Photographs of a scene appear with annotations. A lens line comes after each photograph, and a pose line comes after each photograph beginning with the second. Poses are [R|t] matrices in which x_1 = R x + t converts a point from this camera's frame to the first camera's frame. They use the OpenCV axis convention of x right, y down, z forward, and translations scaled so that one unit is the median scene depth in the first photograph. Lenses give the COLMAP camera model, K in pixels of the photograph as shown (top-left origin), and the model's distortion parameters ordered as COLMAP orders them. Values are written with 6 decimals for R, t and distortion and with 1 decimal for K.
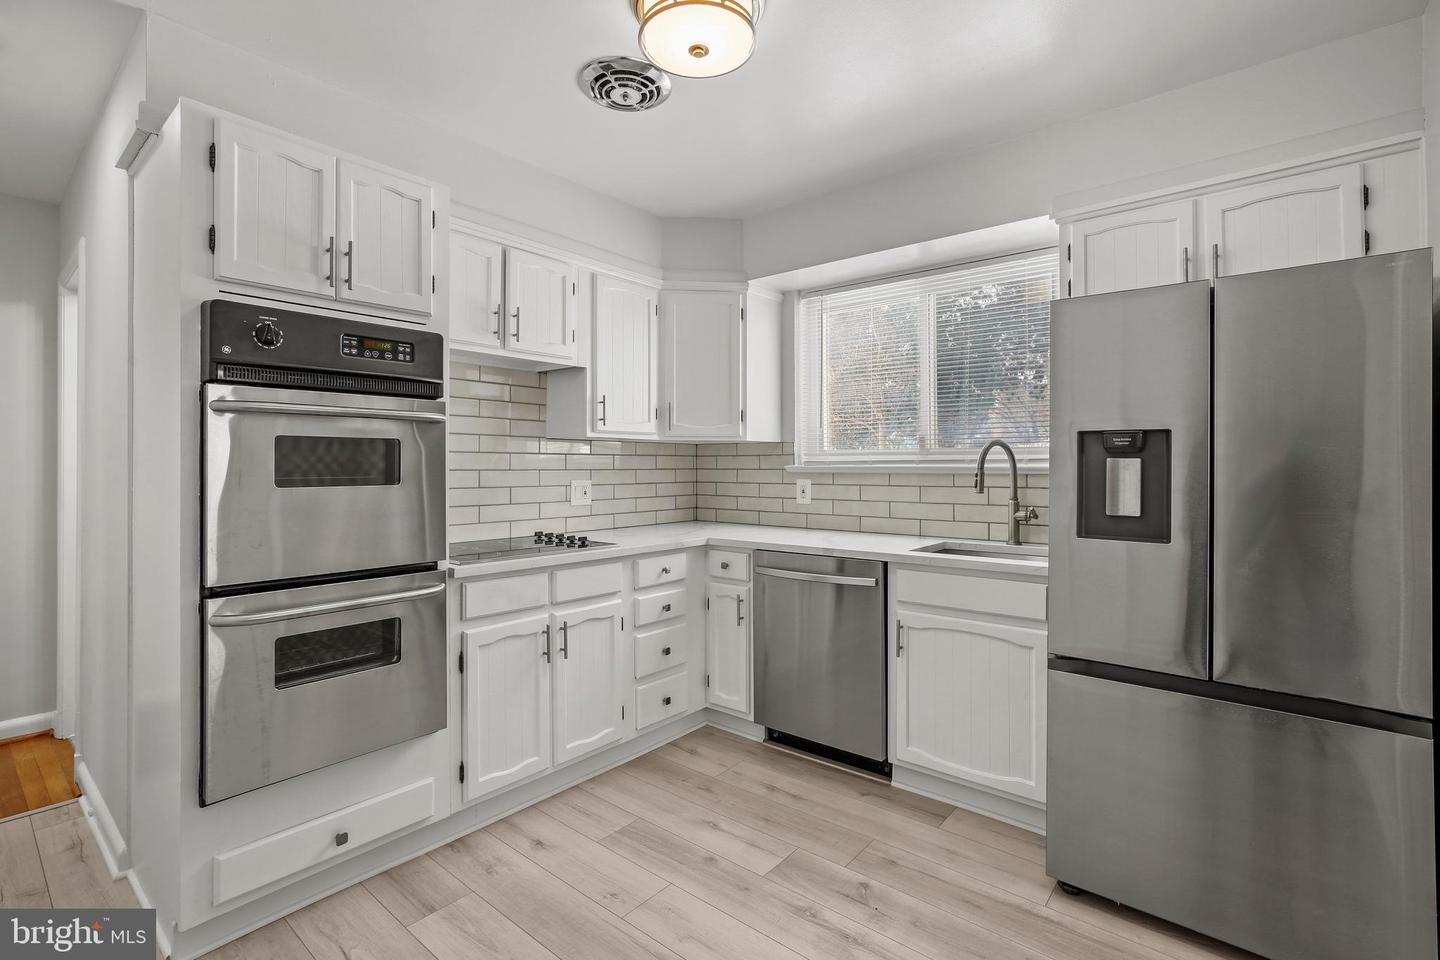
lens RADIAL K [[655.5, 0, 725.5], [0, 655.5, 463.7], [0, 0, 1]] dist [-0.028045, 0.013827]
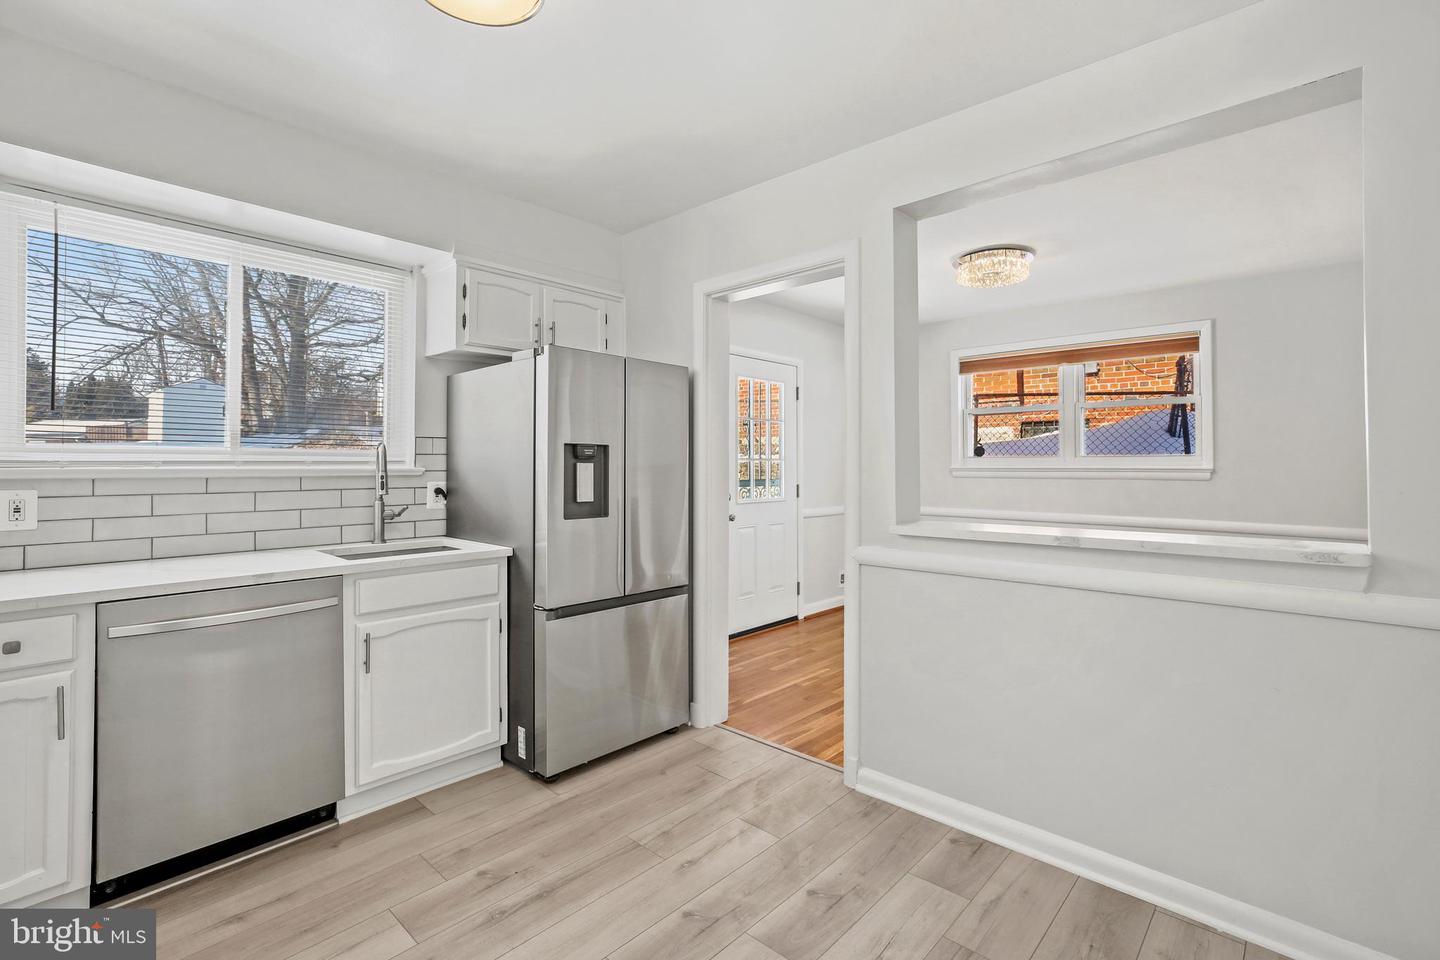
lens RADIAL K [[655.5, 0, 715.4], [0, 655.5, 465.8], [0, 0, 1]] dist [-0.028045, 0.013827]
pose [[0.056672, 0.001580, 0.998392, -0.670662], [-0.004291, 0.999990, -0.001339, -0.001035], [-0.998384, -0.004209, 0.056678, 0.479695]]
